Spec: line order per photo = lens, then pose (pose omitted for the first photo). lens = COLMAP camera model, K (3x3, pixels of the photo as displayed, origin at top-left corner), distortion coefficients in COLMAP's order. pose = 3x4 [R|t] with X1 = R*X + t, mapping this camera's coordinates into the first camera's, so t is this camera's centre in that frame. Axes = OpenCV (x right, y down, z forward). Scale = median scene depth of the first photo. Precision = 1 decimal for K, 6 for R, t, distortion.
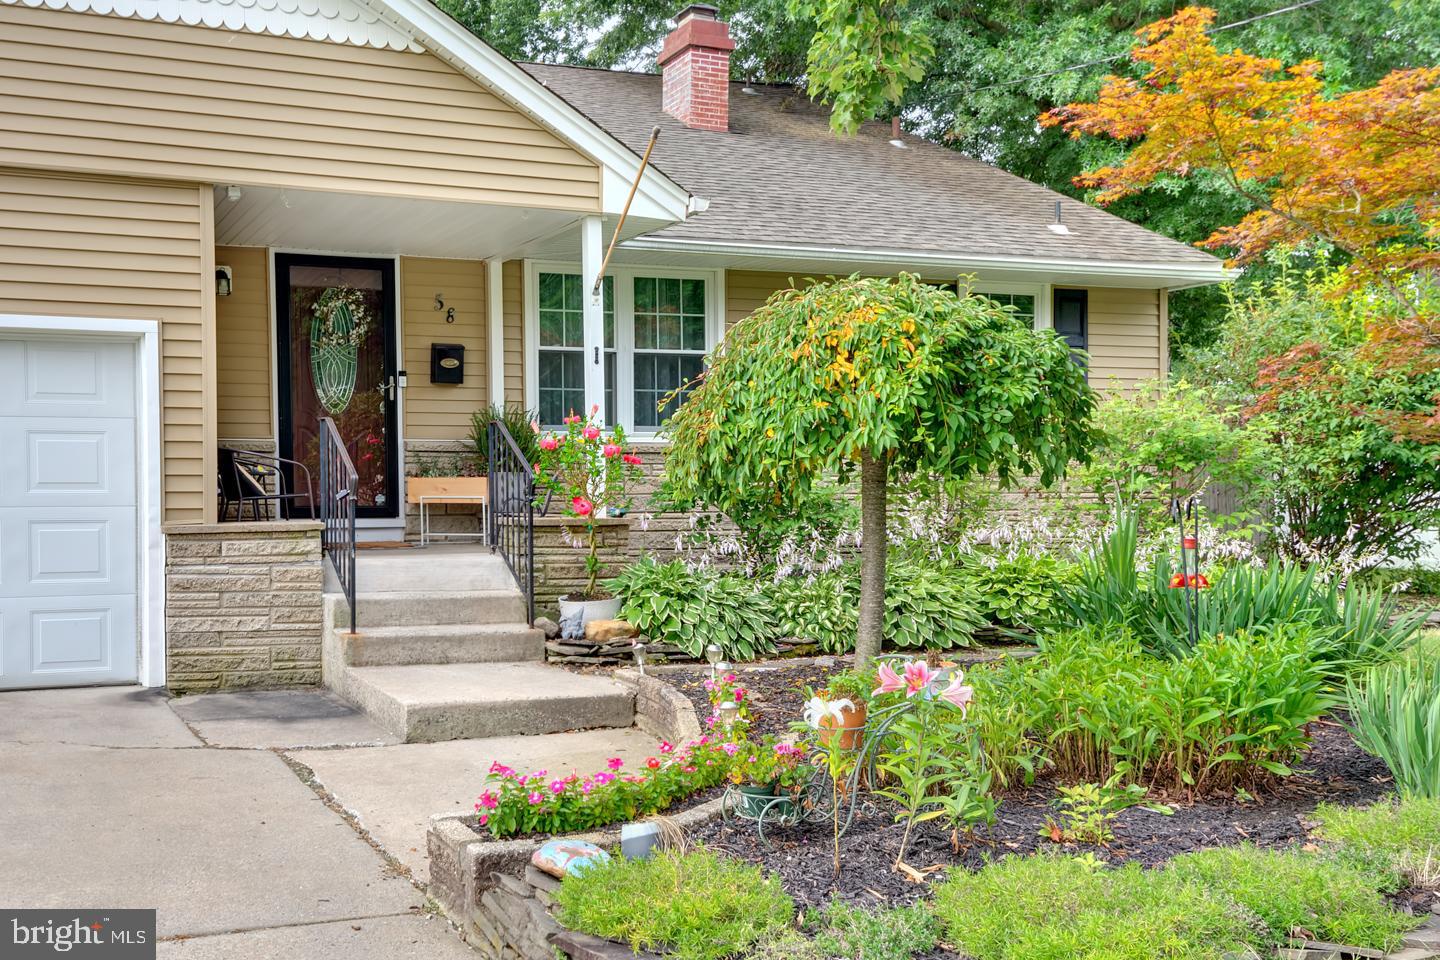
lens RADIAL K [[1254.6, 0, 709.1], [0, 1254.6, 480.4], [0, 0, 1]] dist [0.046006, 0.010316]
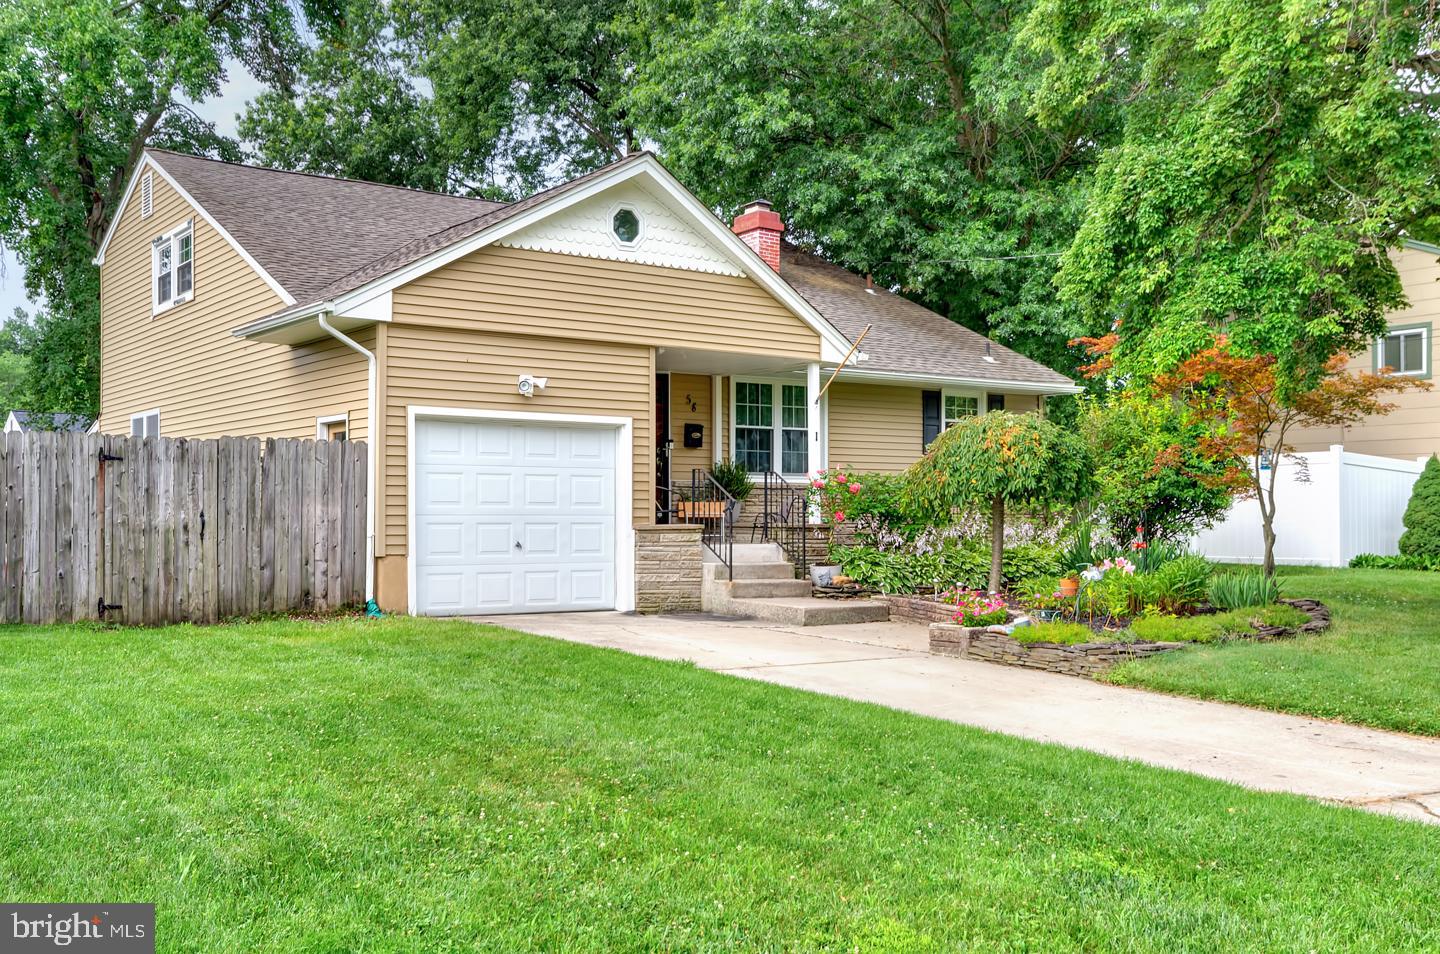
lens RADIAL K [[1378.1, 0, 722.8], [0, 1378.1, 480.7], [0, 0, 1]] dist [0.006612, 0.000000]
pose [[0.961020, 0.010313, 0.276285, -0.820899], [-0.002767, 0.999613, -0.027689, 0.023755], [-0.276463, 0.025845, 0.960677, -0.961858]]
